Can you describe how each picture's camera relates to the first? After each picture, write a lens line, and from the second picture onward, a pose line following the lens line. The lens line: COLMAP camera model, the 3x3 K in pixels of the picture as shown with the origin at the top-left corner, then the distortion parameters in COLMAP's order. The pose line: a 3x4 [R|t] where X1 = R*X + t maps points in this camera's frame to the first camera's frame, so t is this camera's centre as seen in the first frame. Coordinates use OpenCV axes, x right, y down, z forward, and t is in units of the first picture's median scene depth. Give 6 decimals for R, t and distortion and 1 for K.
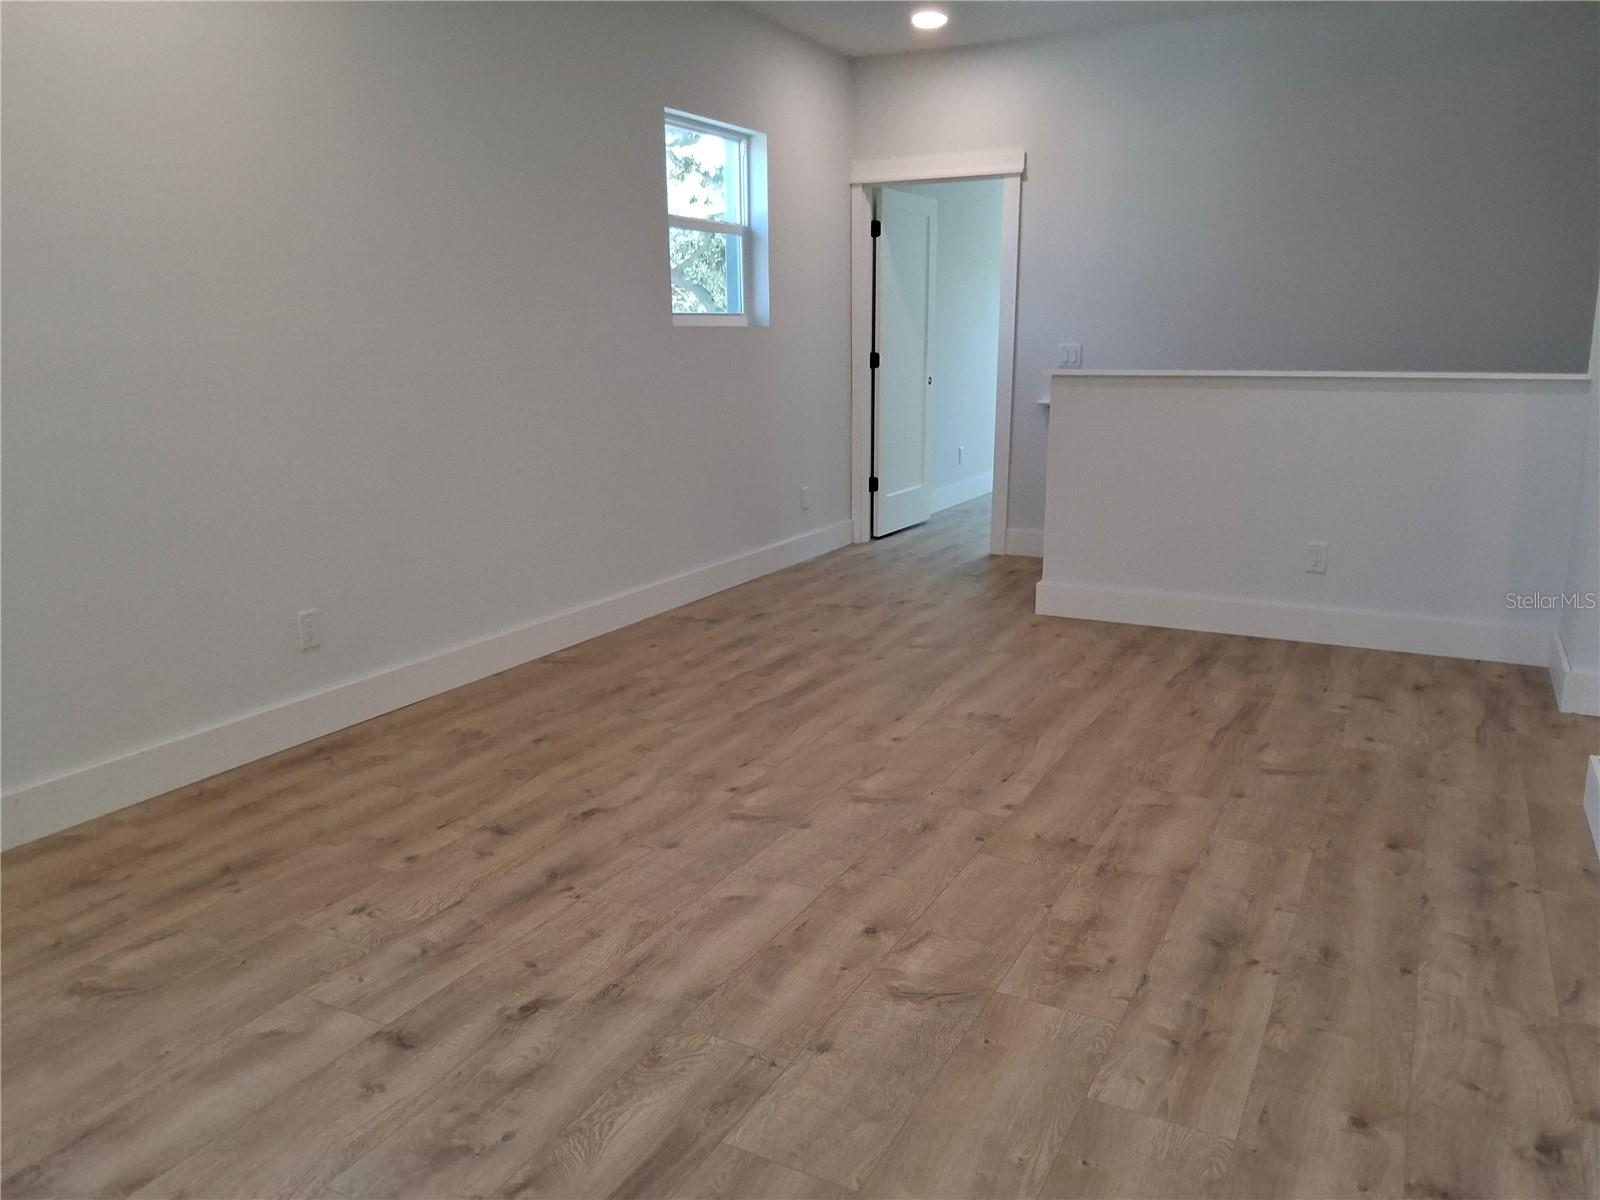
lens RADIAL K [[1205.8, 0, 800.0], [0, 1205.8, 600.0], [0, 0, 1]] dist [0.073545, -0.155556]
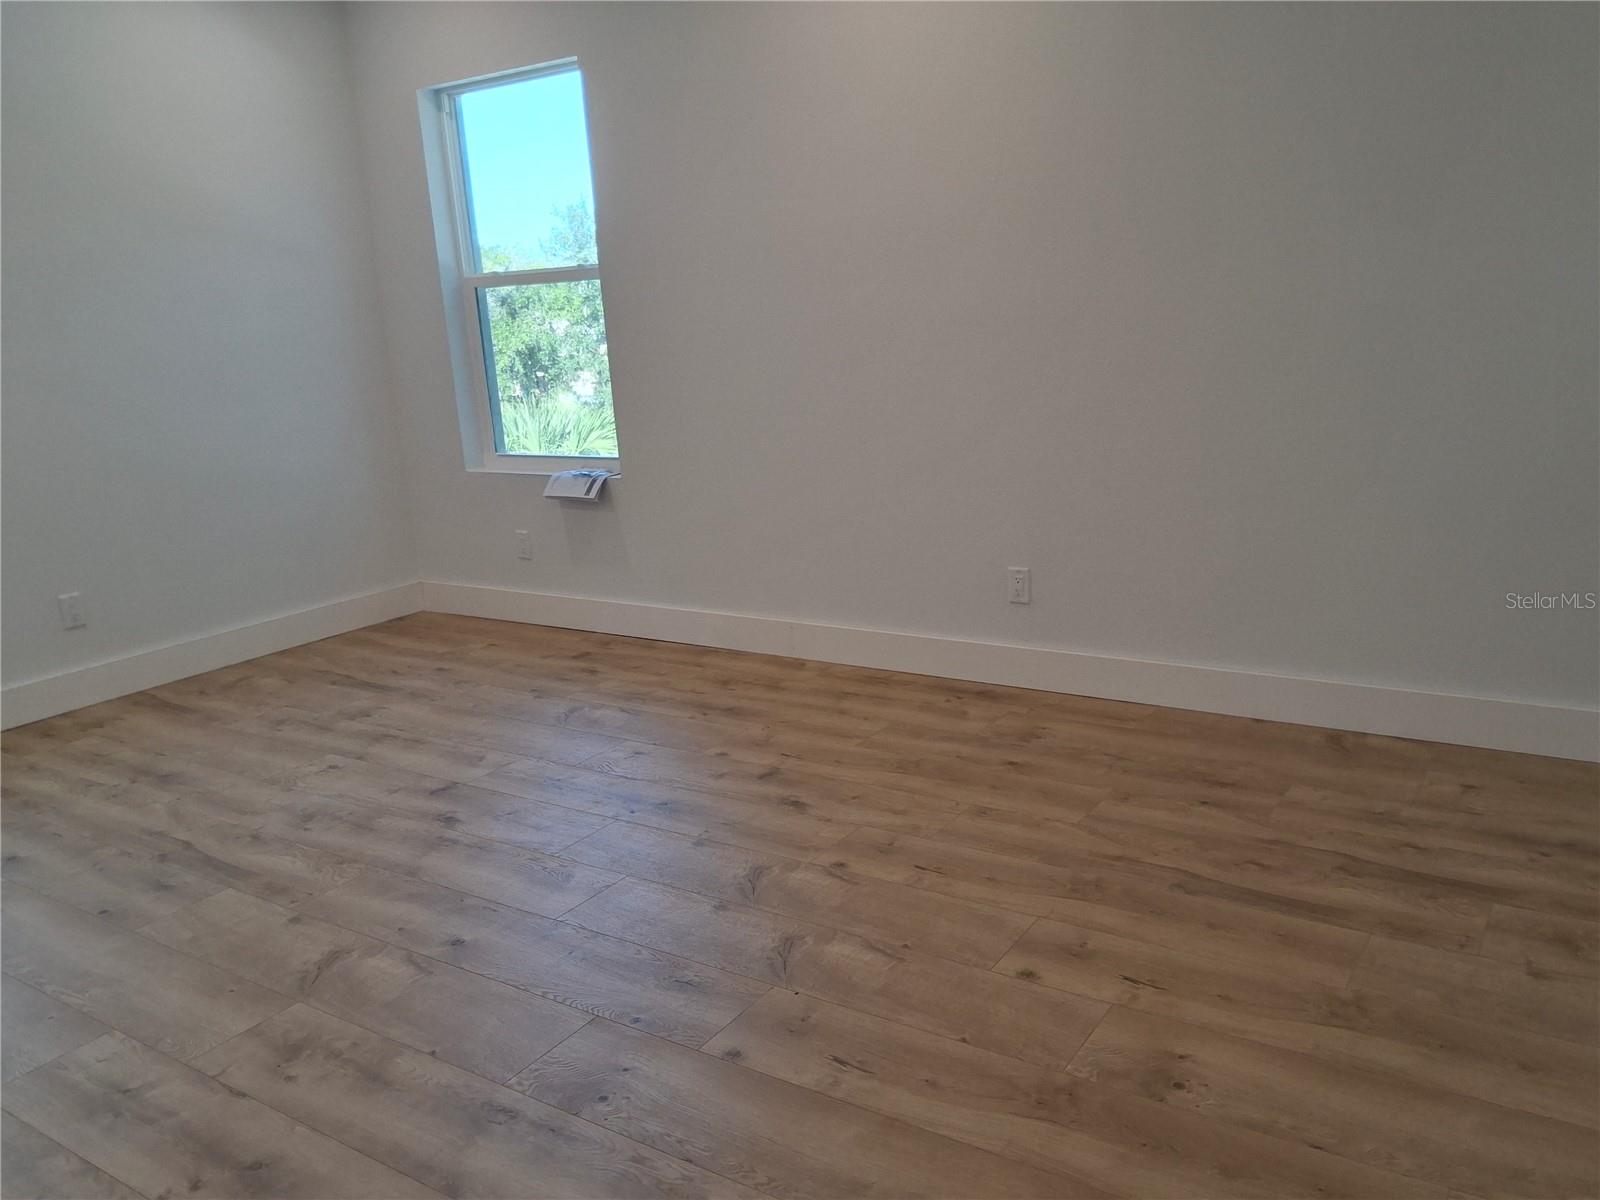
lens RADIAL K [[1205.8, 0, 800.0], [0, 1205.8, 600.0], [0, 0, 1]] dist [0.073545, -0.155556]
pose [[-0.085101, 0.253234, -0.963655, 0.747896], [-0.161044, 0.950950, 0.264118, -0.250287], [0.983271, 0.177668, -0.040145, 1.009165]]
